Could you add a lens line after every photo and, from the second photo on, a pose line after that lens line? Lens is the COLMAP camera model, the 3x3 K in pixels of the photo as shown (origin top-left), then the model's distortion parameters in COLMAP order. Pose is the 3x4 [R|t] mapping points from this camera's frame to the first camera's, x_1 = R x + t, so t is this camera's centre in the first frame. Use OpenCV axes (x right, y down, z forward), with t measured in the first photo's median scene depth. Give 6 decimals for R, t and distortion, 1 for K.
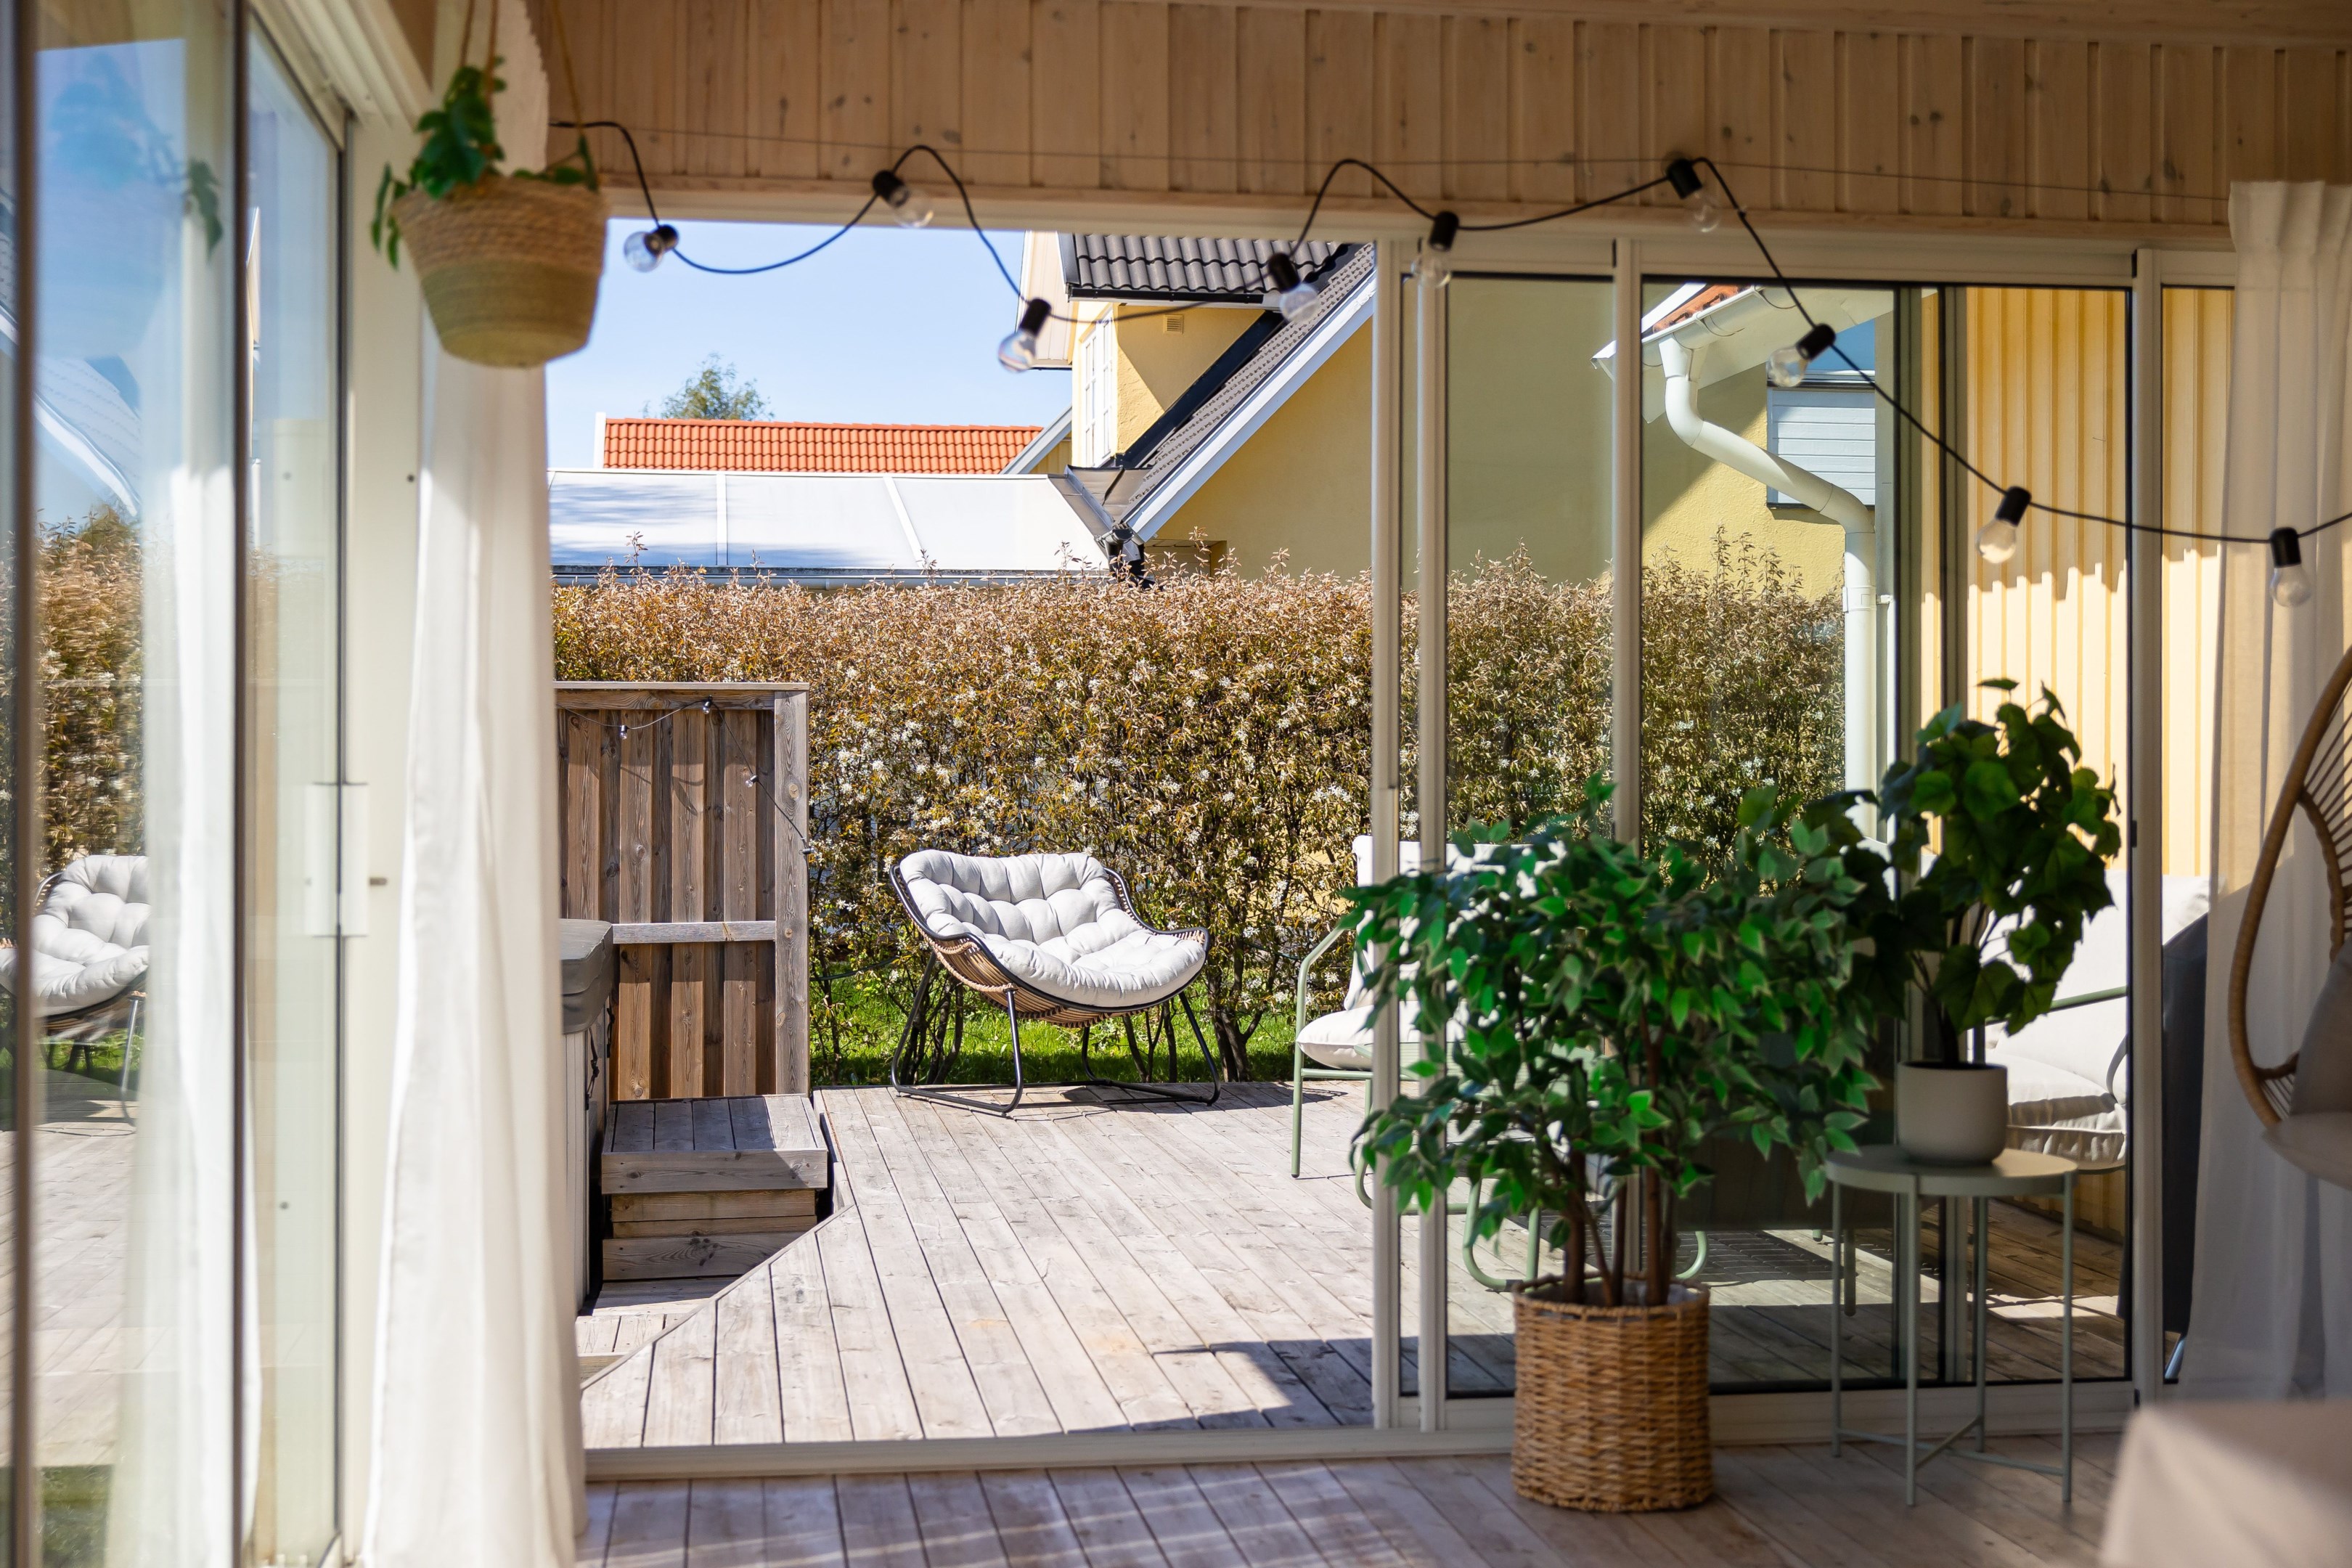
lens RADIAL K [[2797.2, 0, 1158.1], [0, 2797.2, 790.8], [0, 0, 1]] dist [0.061004, 0.000000]
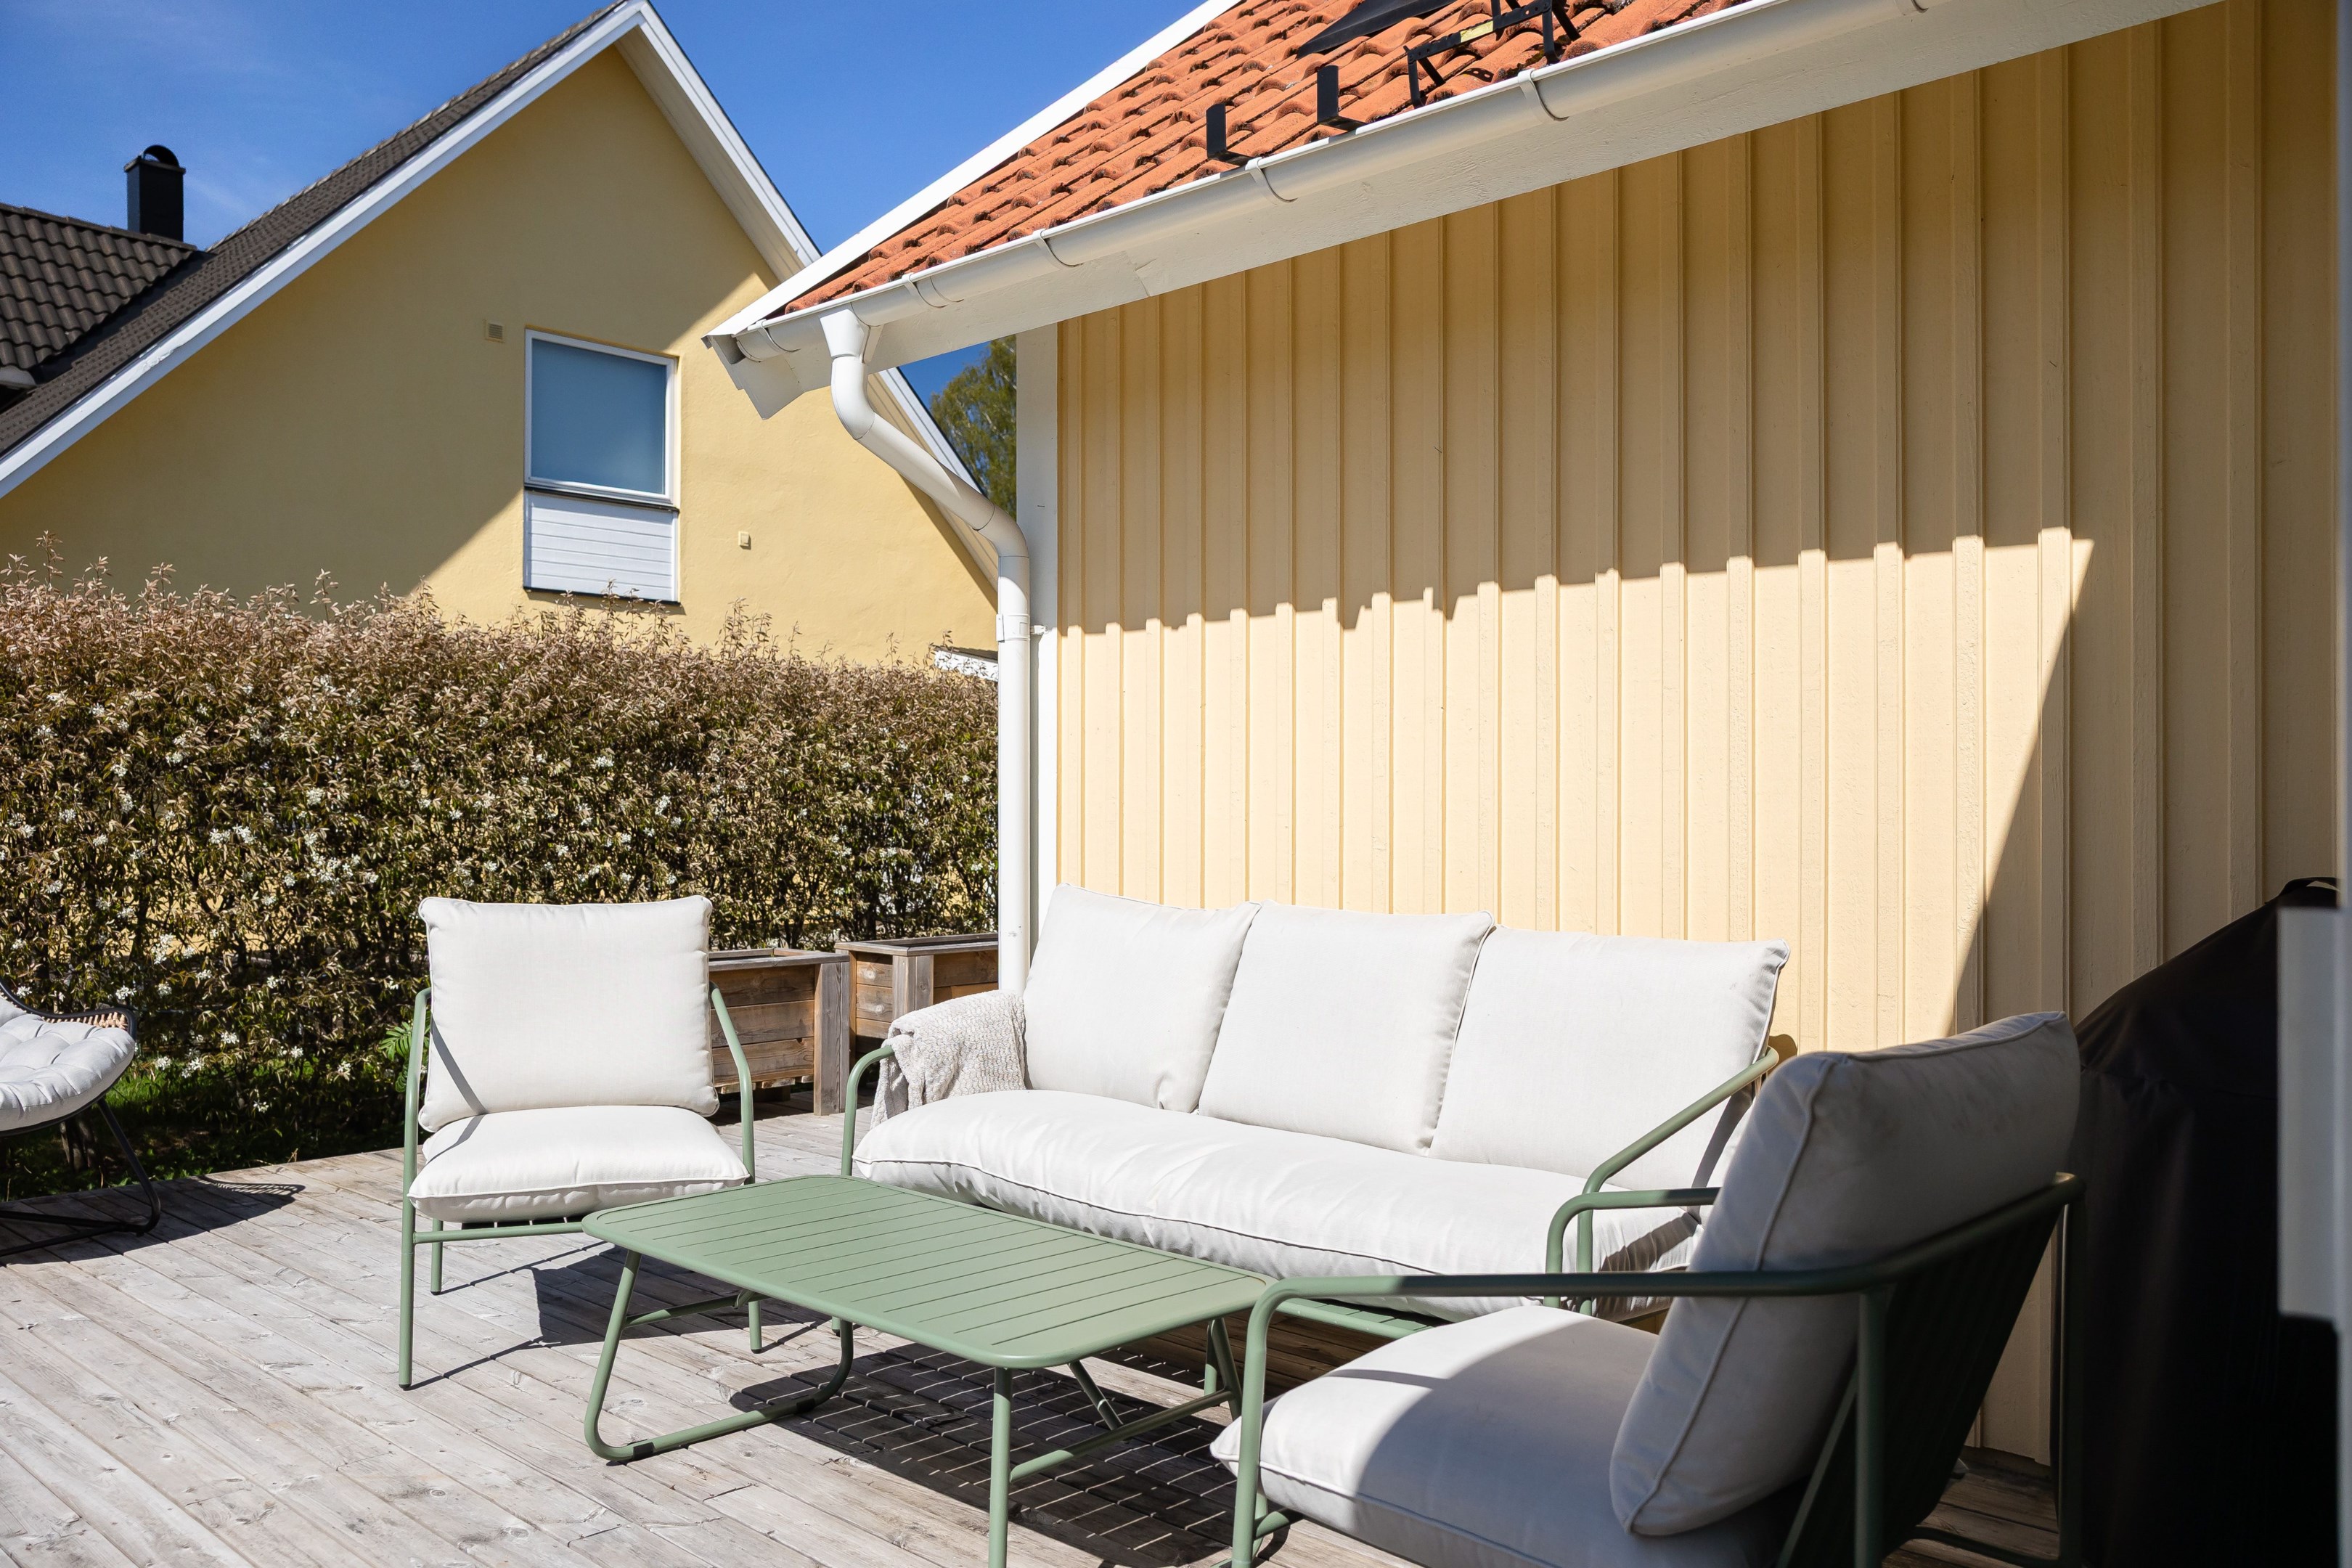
lens RADIAL K [[1803.8, 0, 1195.0], [0, 1803.8, 796.8], [0, 0, 1]] dist [-0.018078, 0.022873]
pose [[0.789590, 0.003362, 0.613625, -0.055089], [0.003645, 0.999942, -0.010168, -0.004919], [-0.613623, 0.010265, 0.789532, 0.390277]]
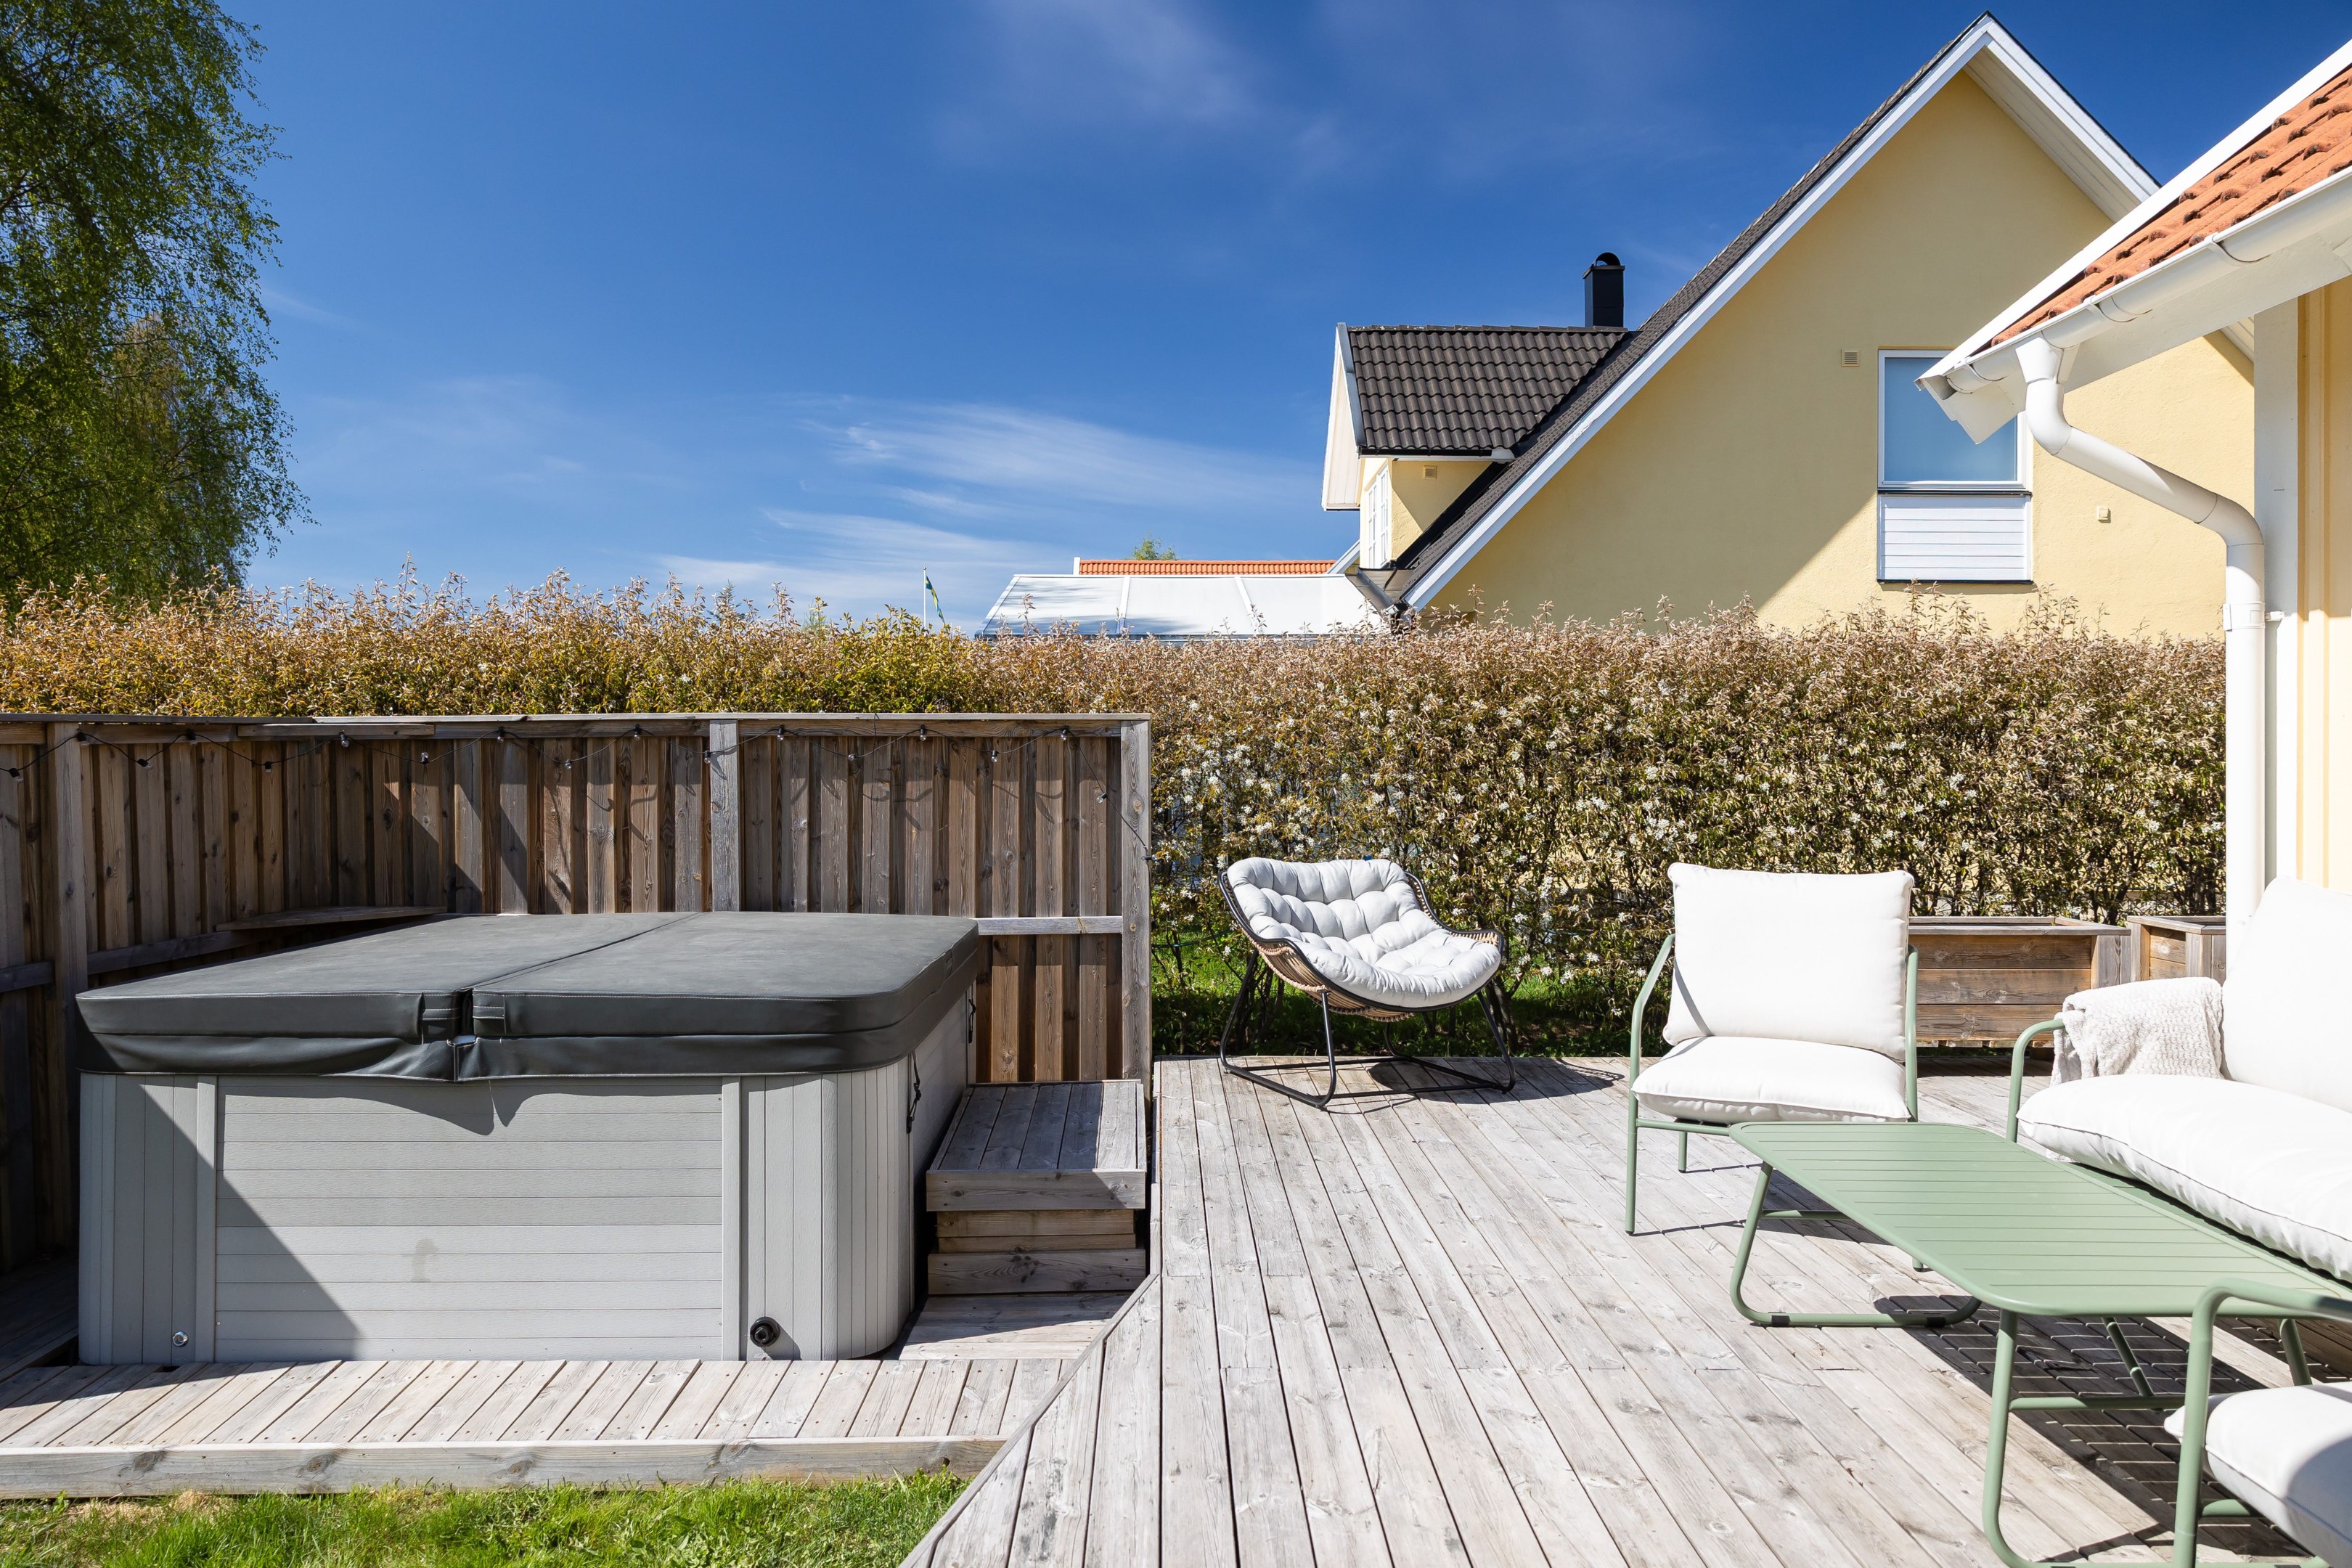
lens RADIAL K [[1584.2, 0, 1169.8], [0, 1584.2, 772.8], [0, 0, 1]] dist [0.015974, -0.002391]
pose [[0.989381, 0.000234, -0.145347, -0.020081], [-0.000472, 0.999999, -0.001600, -0.012376], [0.145346, 0.001651, 0.989379, 0.339005]]
